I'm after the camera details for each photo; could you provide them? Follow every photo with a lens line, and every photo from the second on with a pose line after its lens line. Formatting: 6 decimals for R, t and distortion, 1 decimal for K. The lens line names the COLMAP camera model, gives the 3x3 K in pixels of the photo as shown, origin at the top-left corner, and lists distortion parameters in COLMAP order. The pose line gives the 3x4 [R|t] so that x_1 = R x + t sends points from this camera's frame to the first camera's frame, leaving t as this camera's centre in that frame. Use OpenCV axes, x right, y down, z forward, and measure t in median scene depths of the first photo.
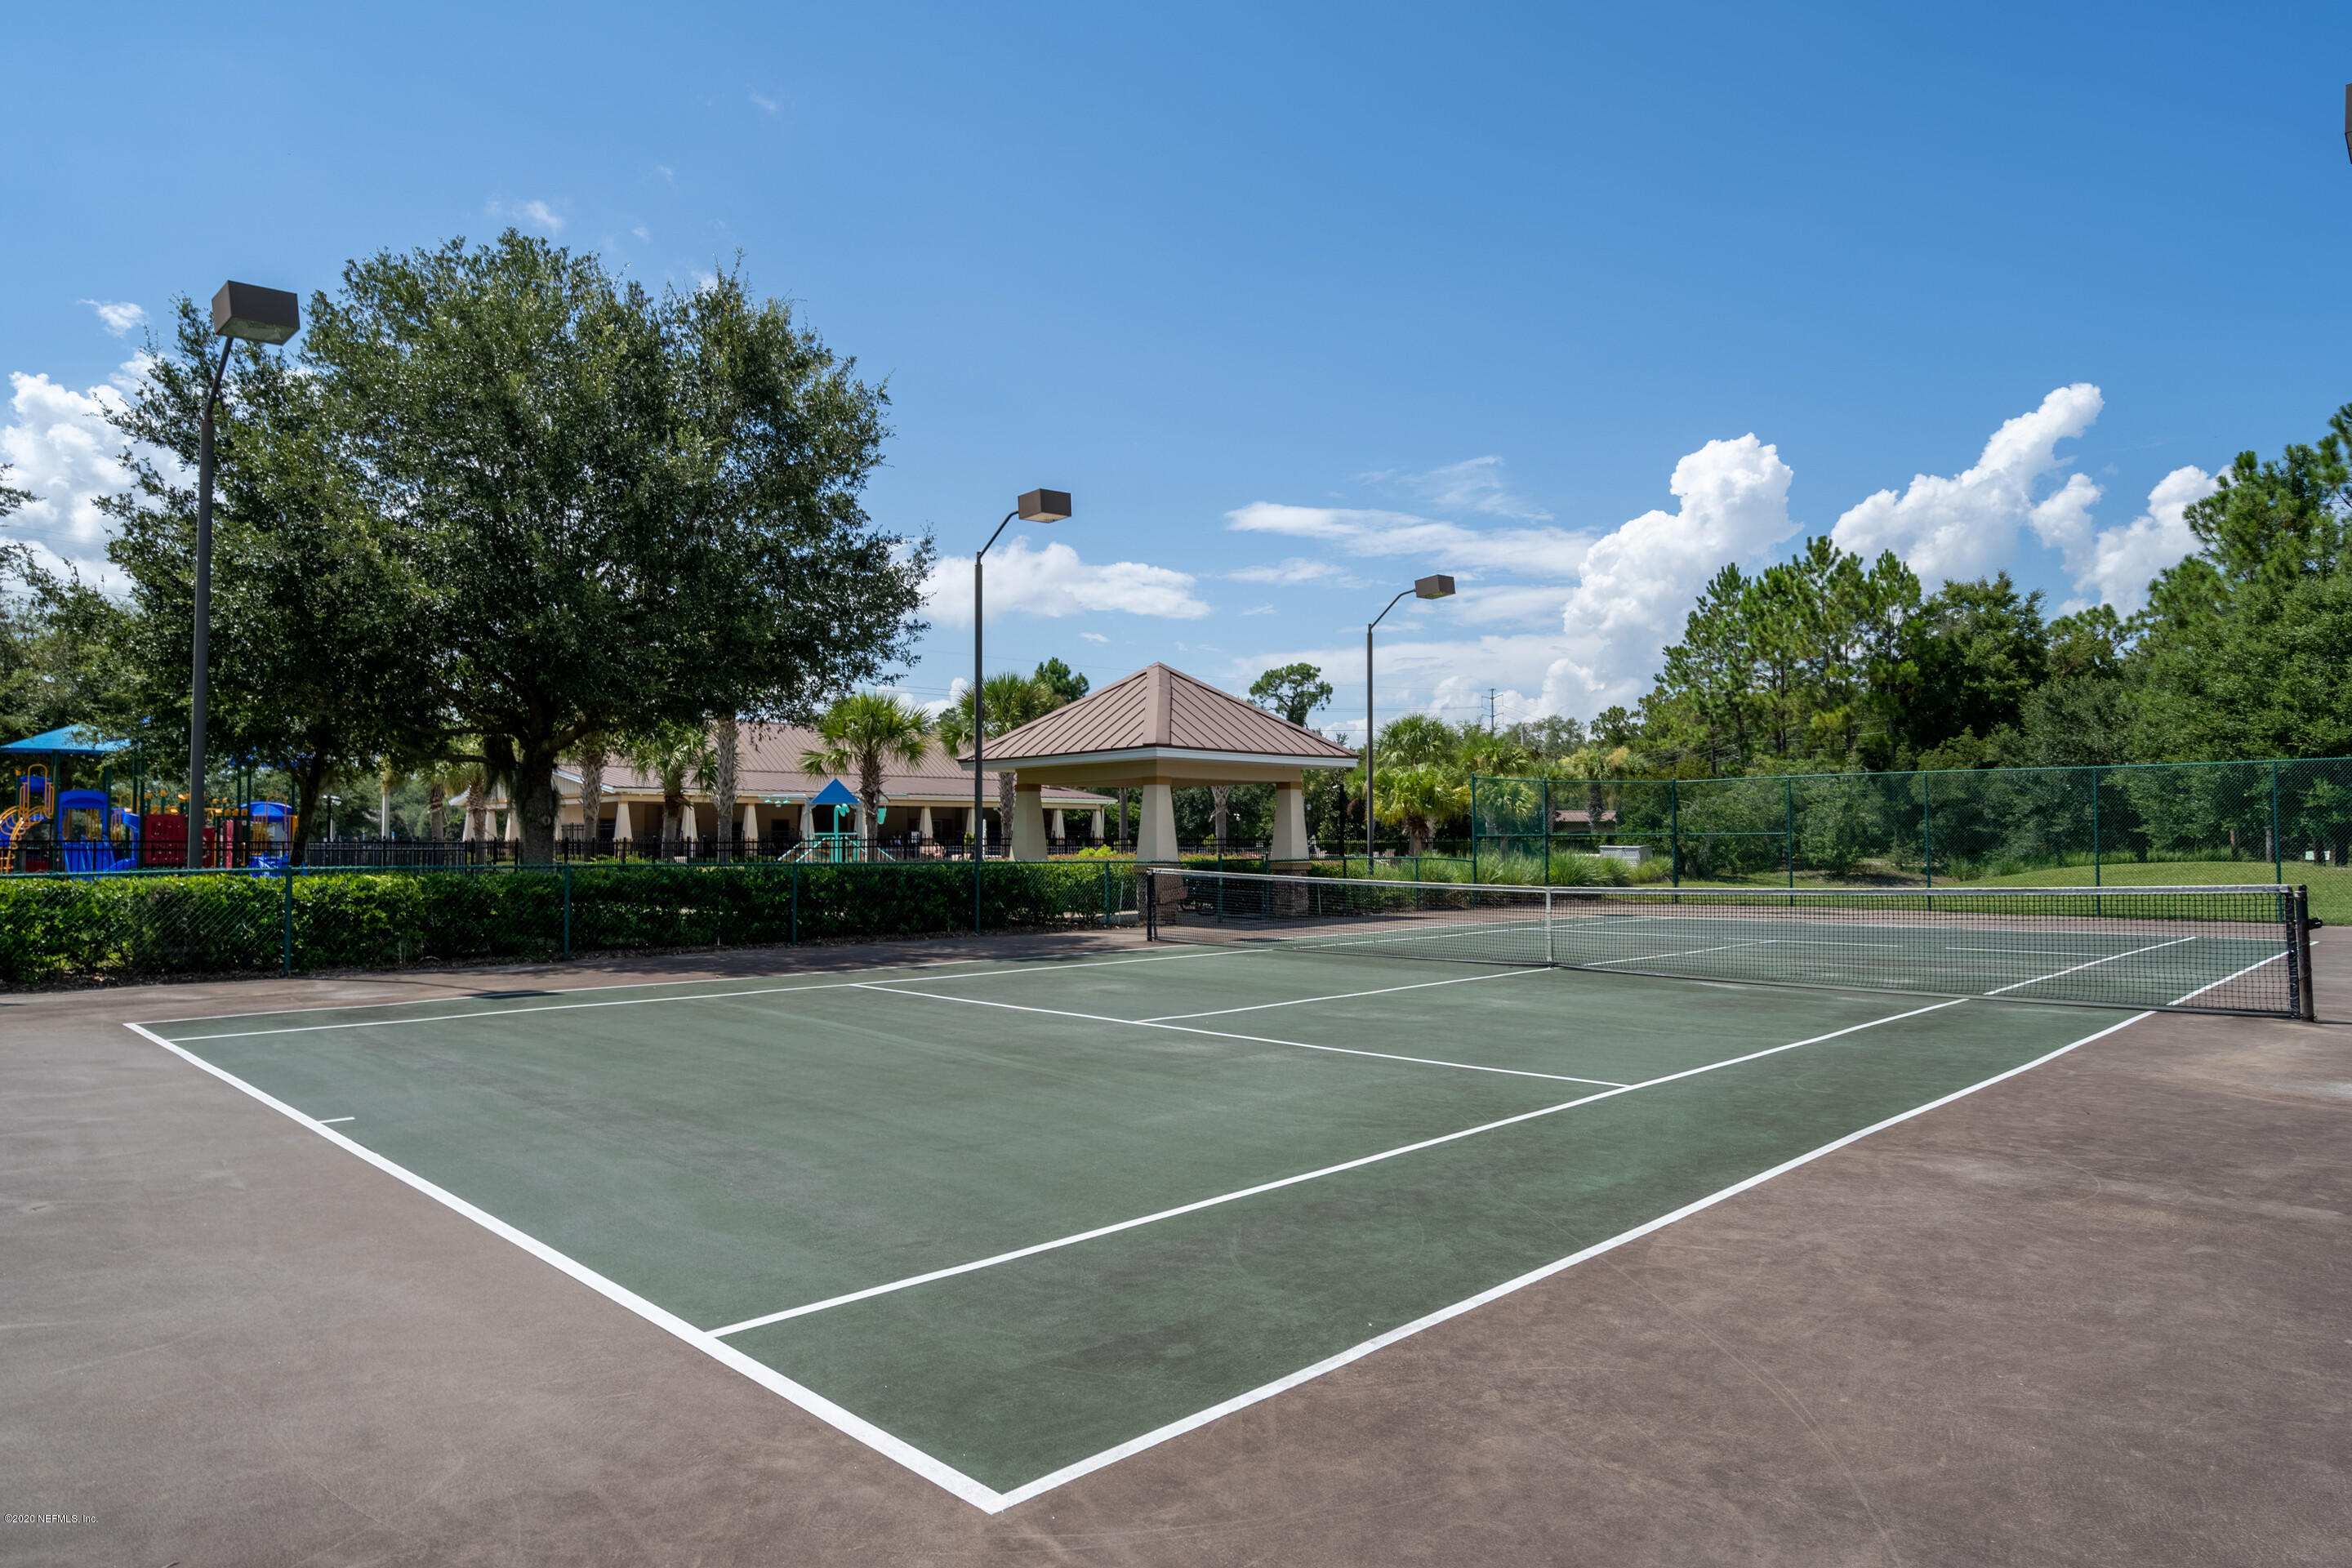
lens RADIAL K [[1360.0, 0, 1172.5], [0, 1360.0, 790.4], [0, 0, 1]] dist [0.000017, 0.000372]
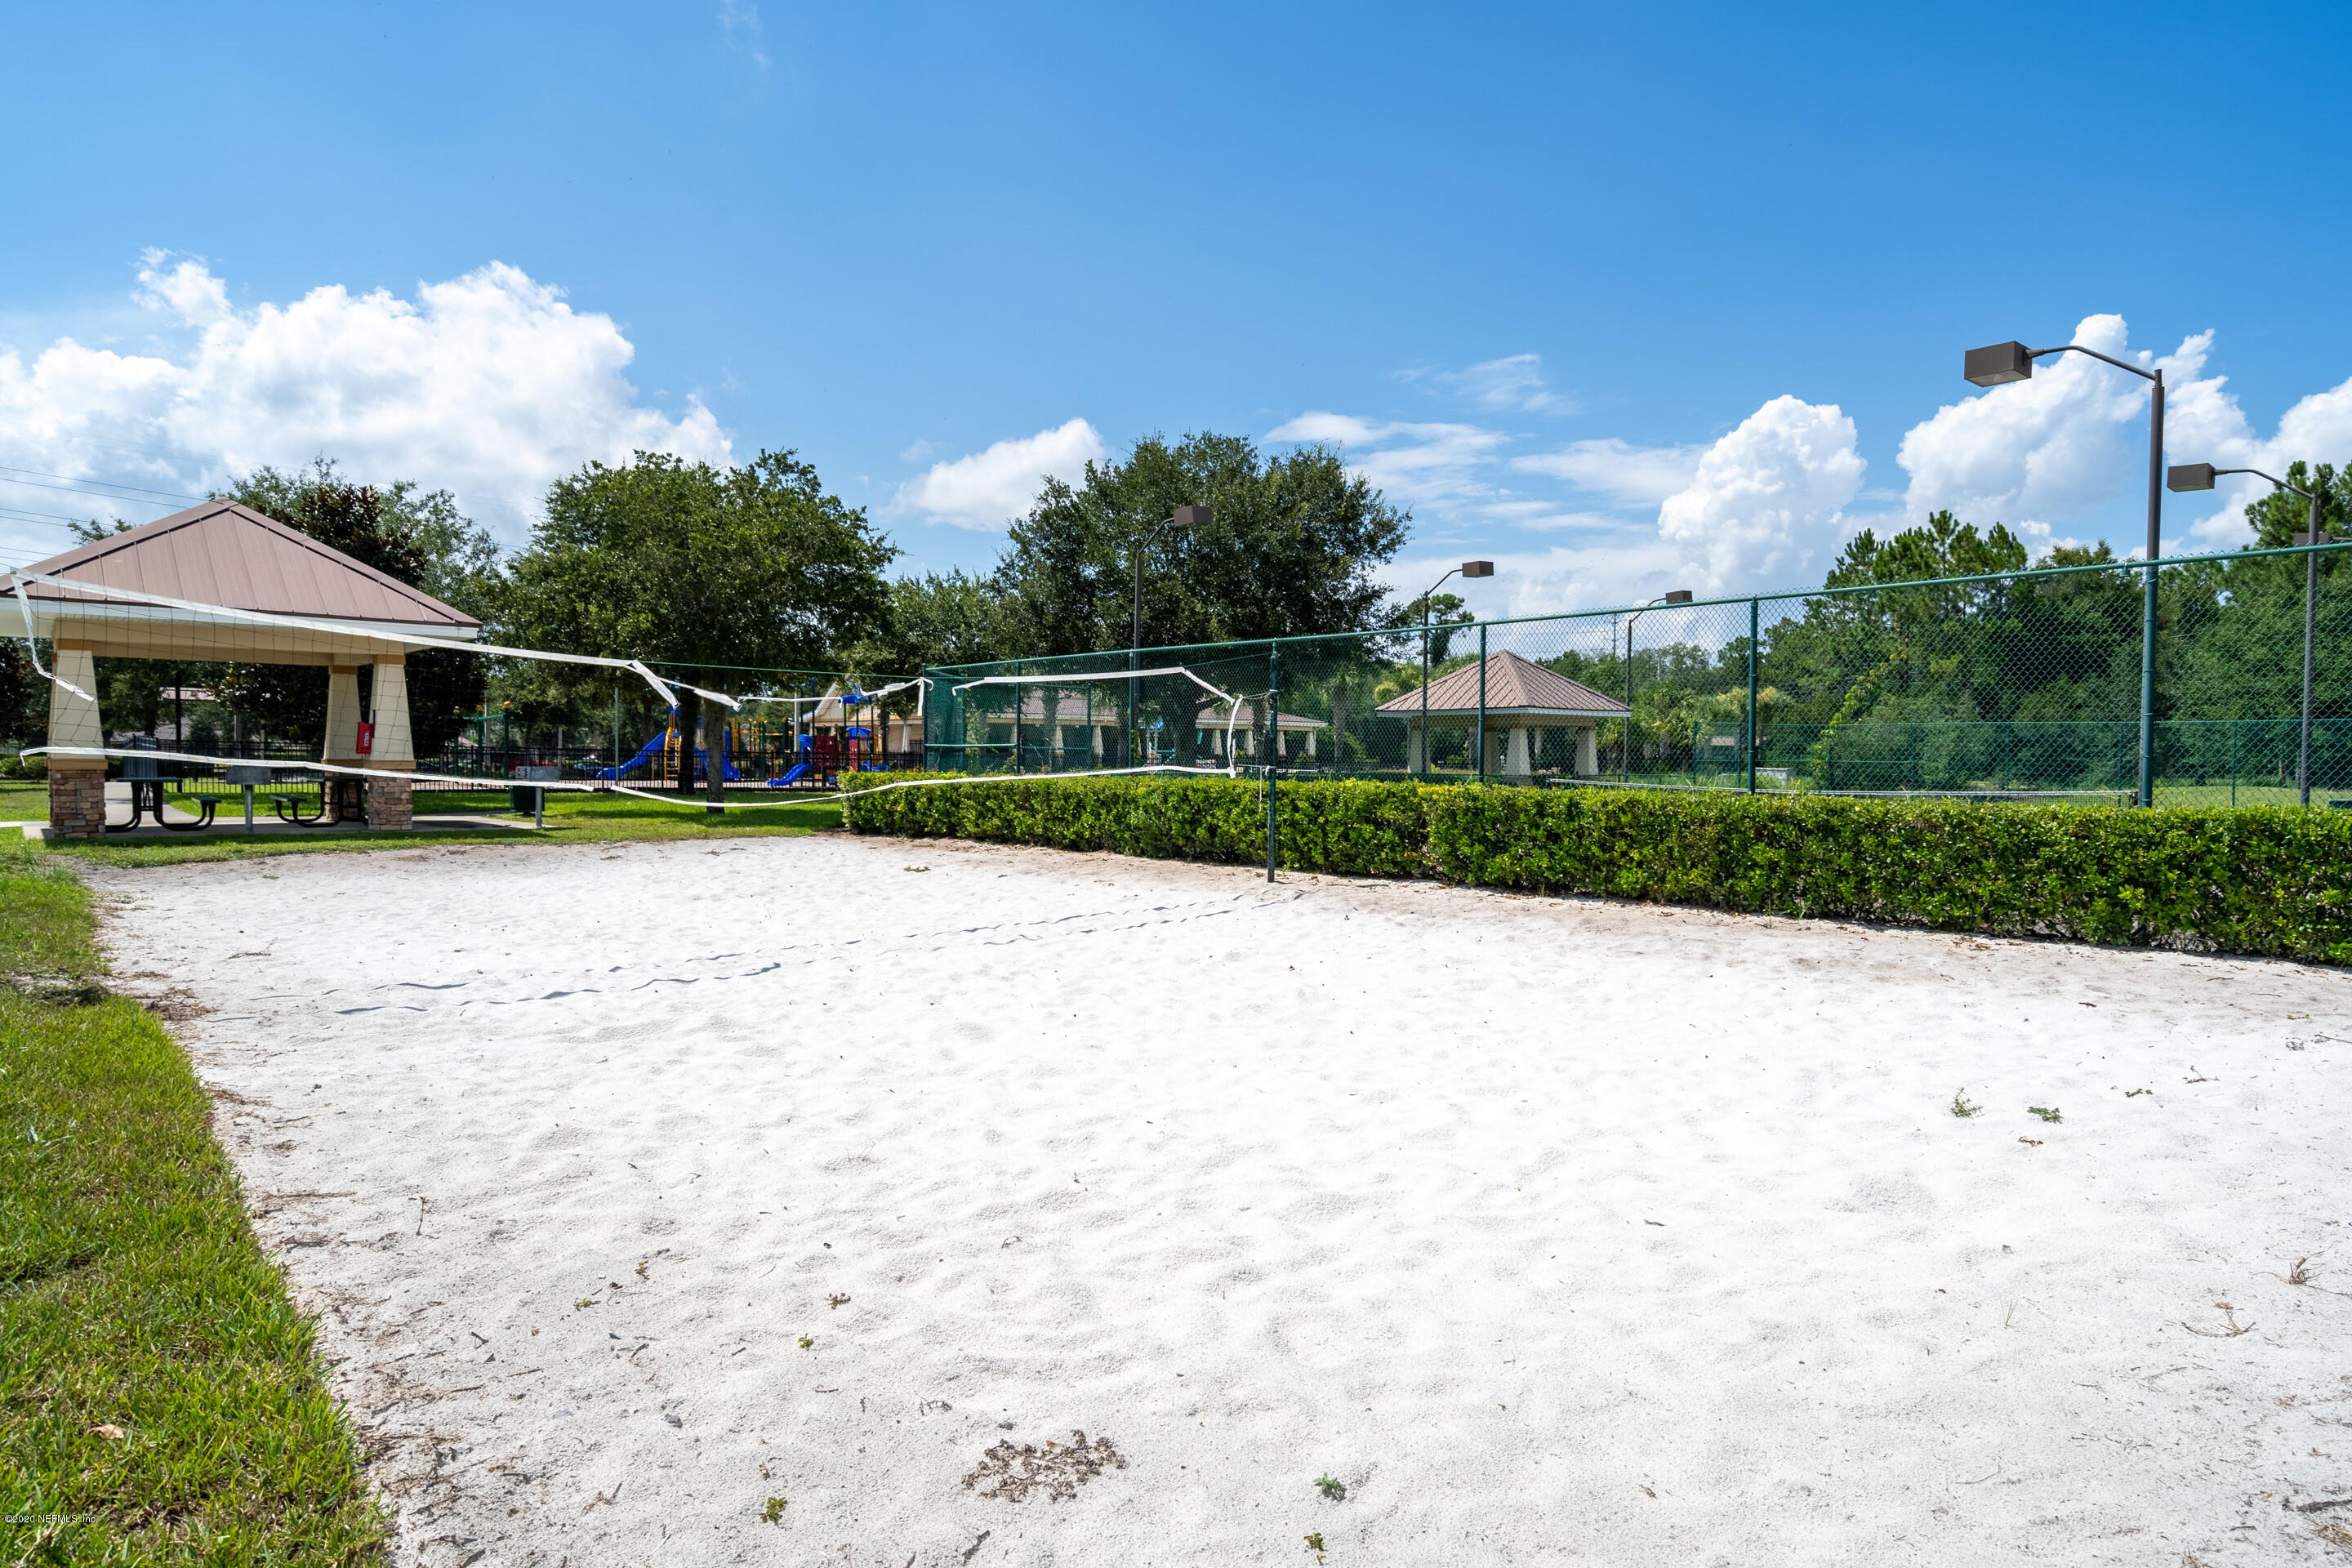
lens RADIAL K [[1360.0, 0, 1179.7], [0, 1360.0, 780.5], [0, 0, 1]] dist [0.000017, 0.000372]
pose [[0.998044, 0.014114, -0.060899, -0.119902], [-0.010611, 0.998291, 0.057460, -0.012277], [0.061606, -0.056701, 0.996489, -0.247120]]
